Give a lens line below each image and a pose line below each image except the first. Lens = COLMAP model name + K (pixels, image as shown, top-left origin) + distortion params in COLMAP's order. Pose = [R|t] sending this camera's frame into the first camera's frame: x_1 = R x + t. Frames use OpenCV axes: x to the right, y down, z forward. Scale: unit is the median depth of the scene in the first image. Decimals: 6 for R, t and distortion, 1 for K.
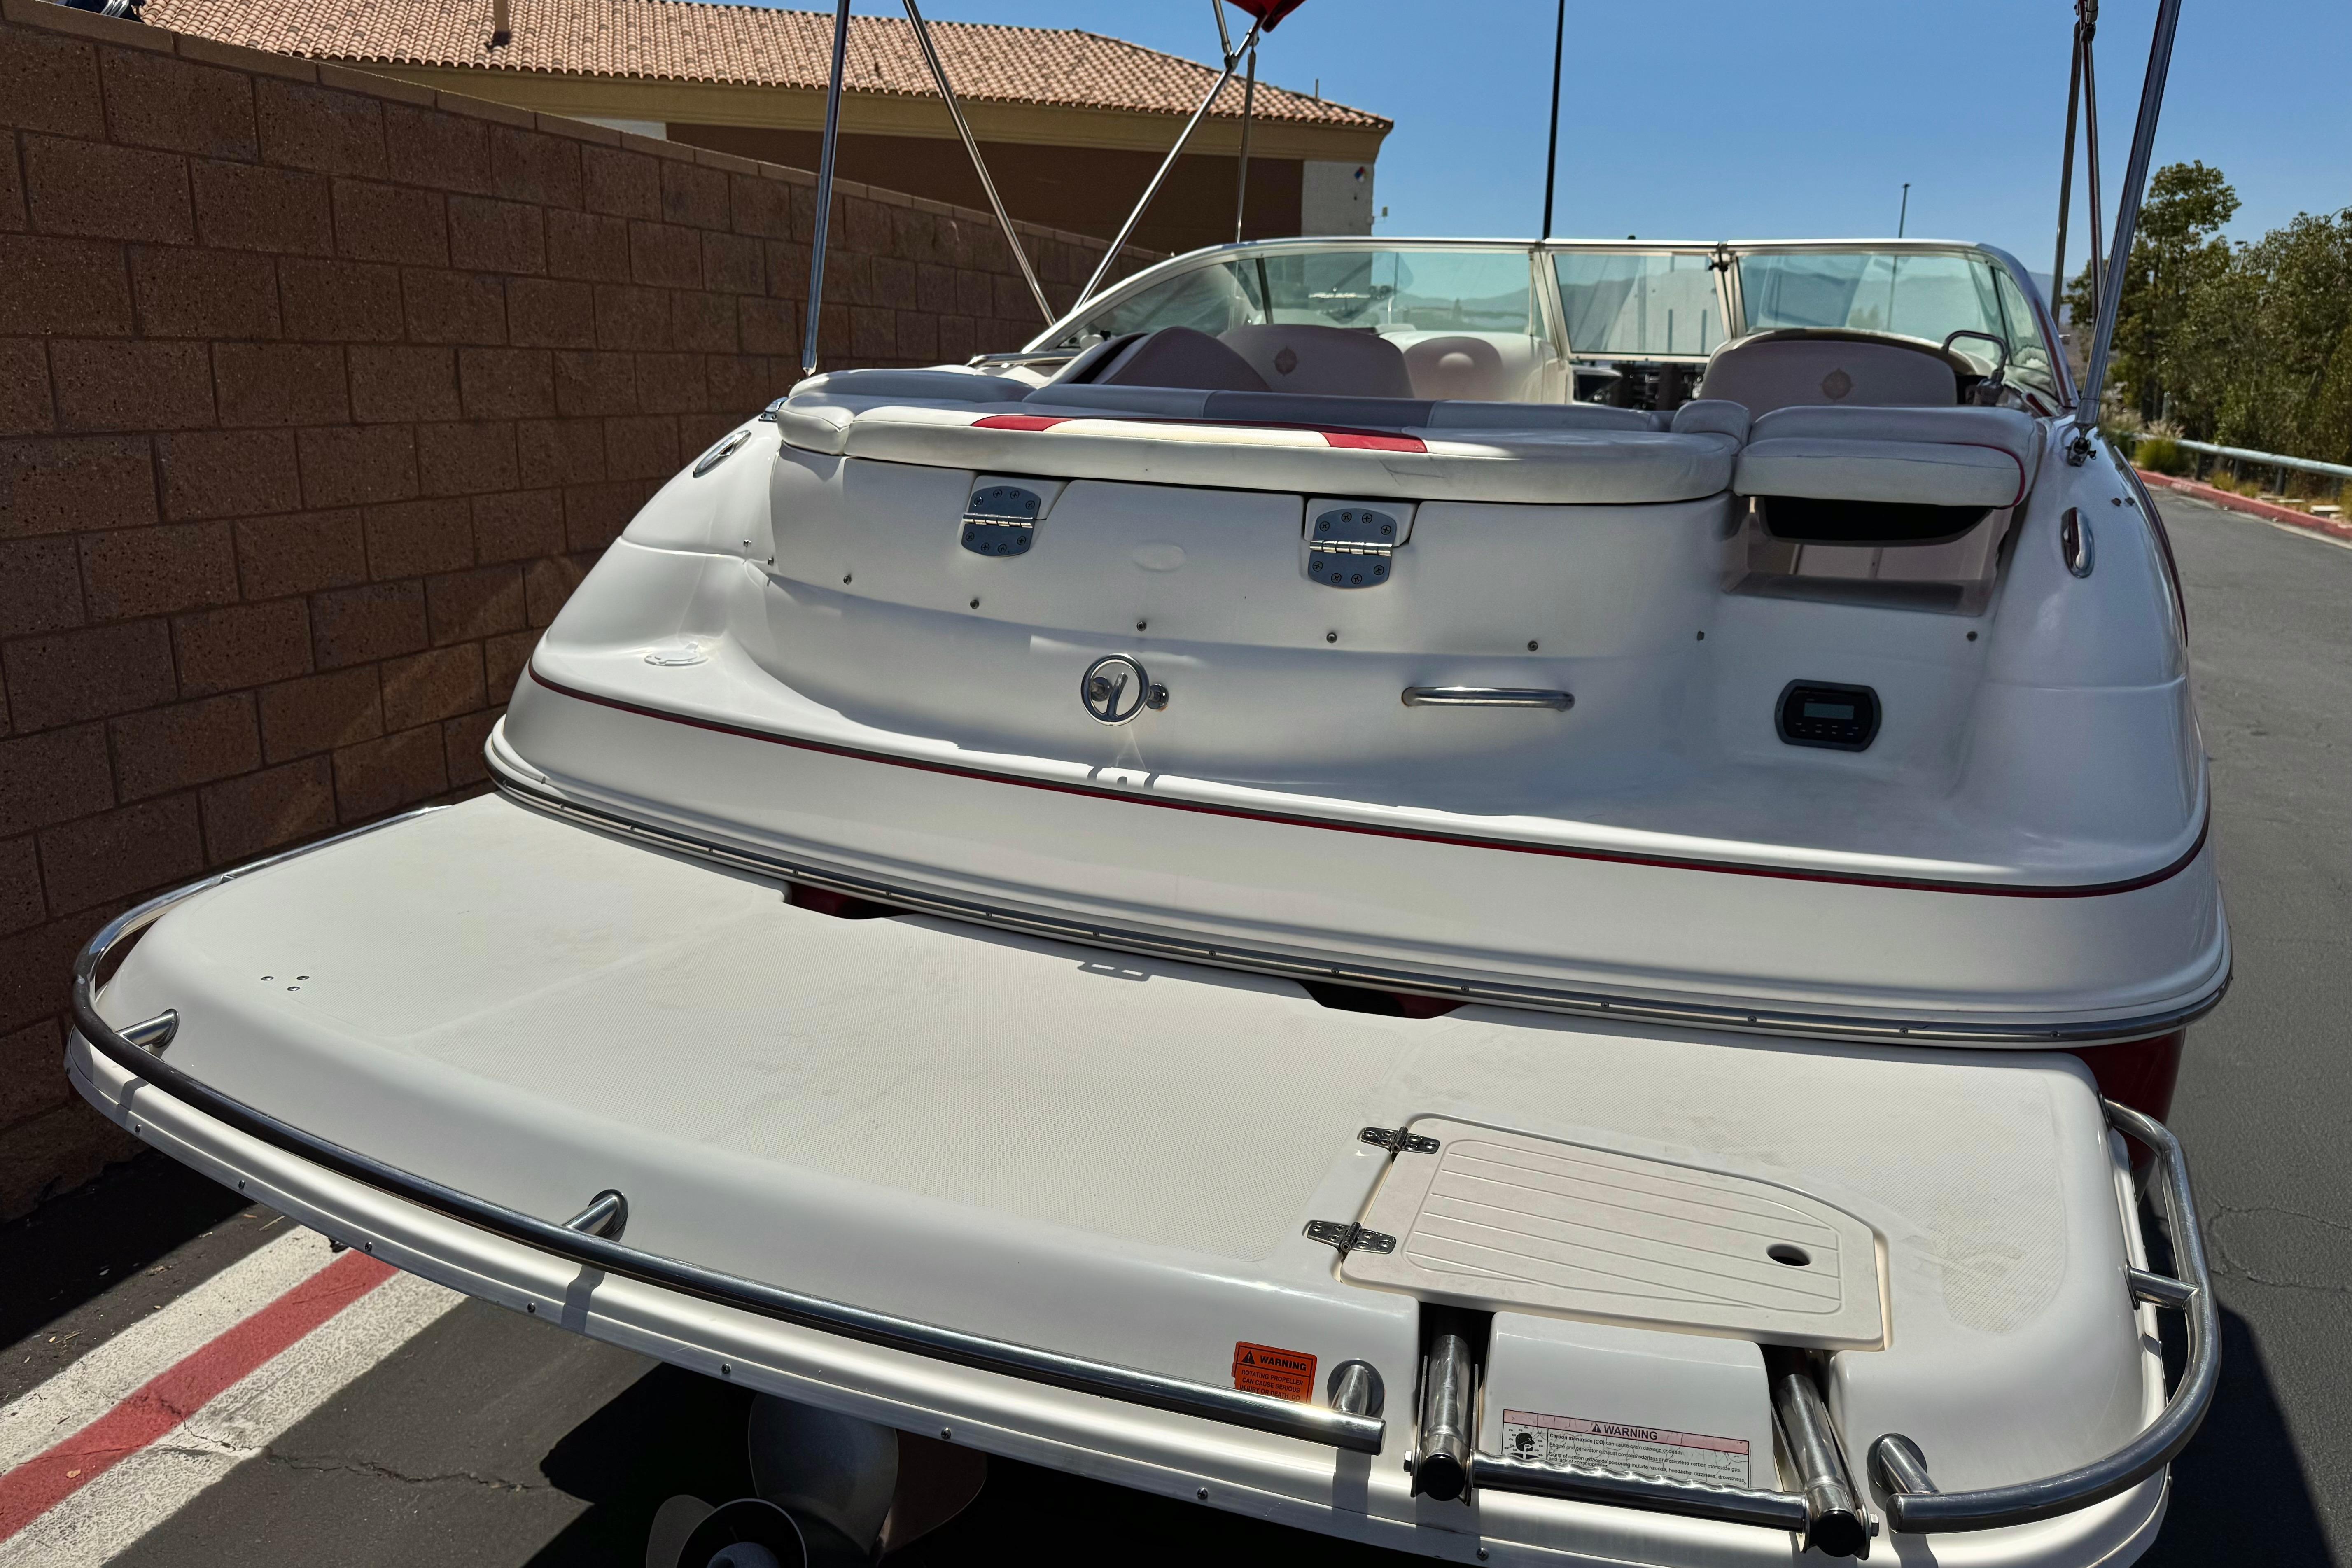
lens RADIAL K [[1607.1, 0, 1176.0], [0, 1607.1, 784.0], [0, 0, 1]] dist [-0.004737, -0.028687]
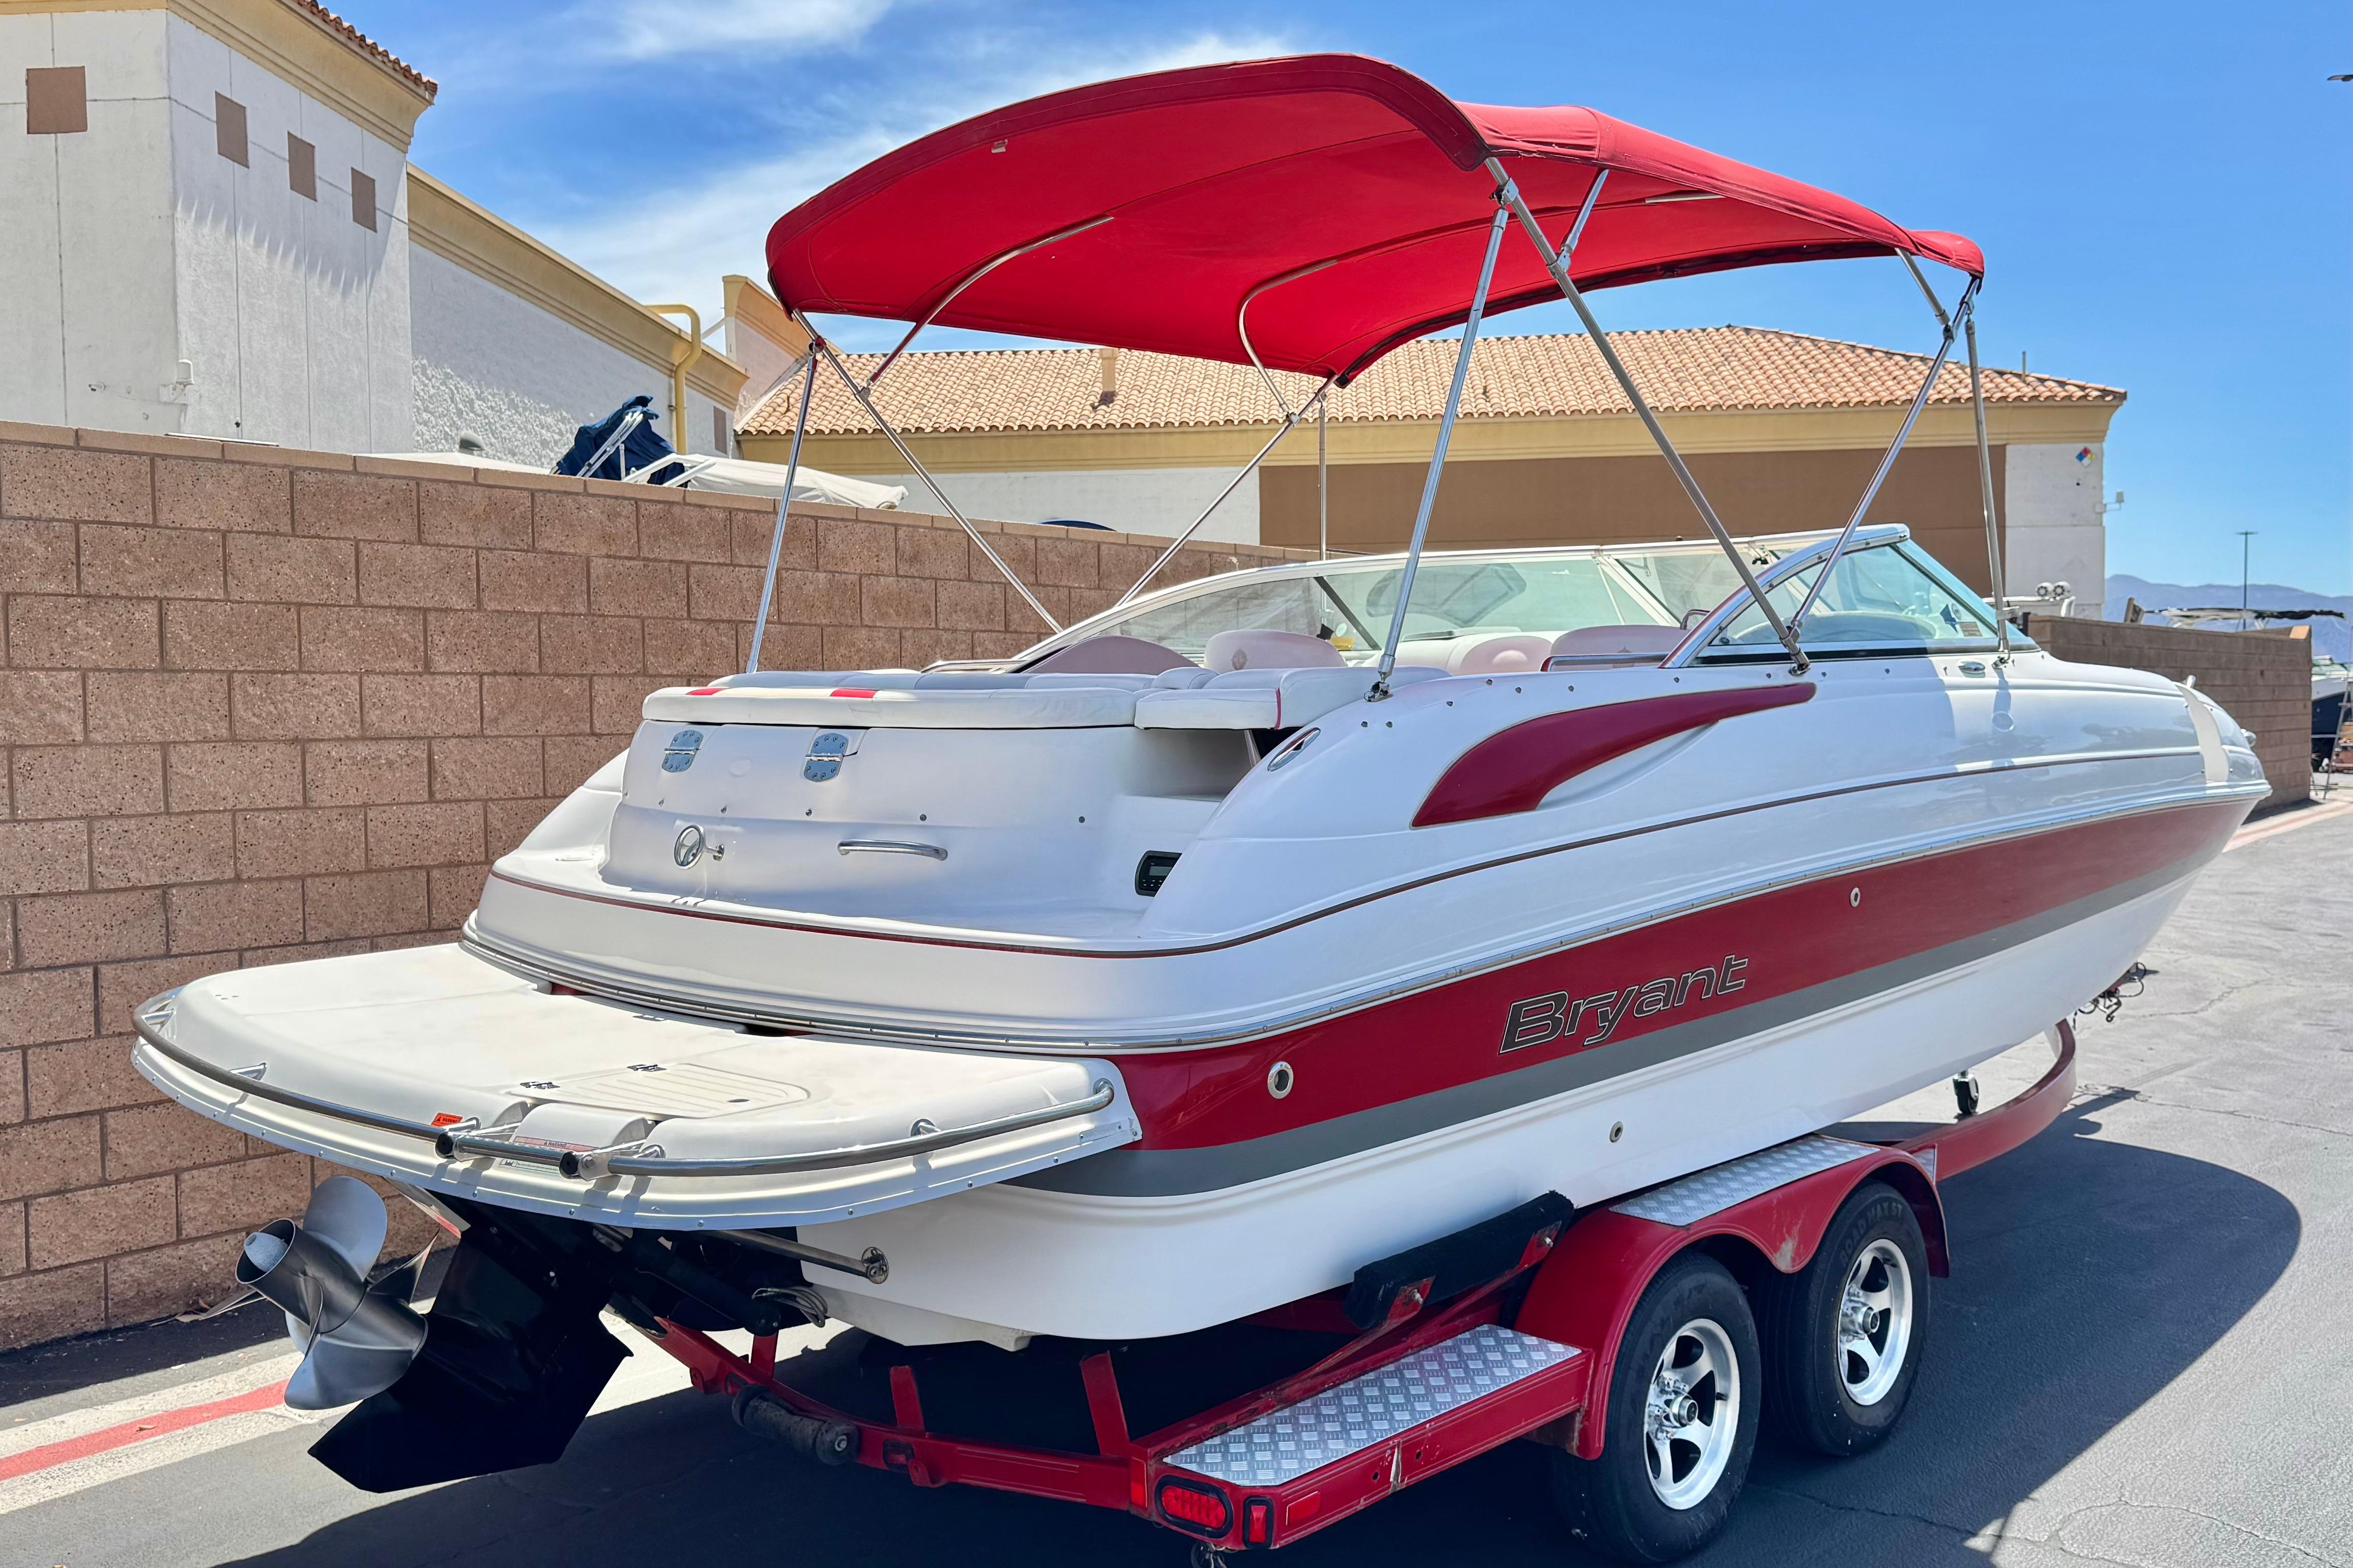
lens RADIAL K [[1902.3, 0, 1176.5], [0, 1902.3, 784.0], [0, 0, 1]] dist [0.196199, -0.563513]
pose [[0.932436, -0.019709, -0.360796, 0.537613], [-0.057909, 0.977454, -0.203054, 0.117397], [0.356663, 0.210228, 0.910272, -0.287375]]
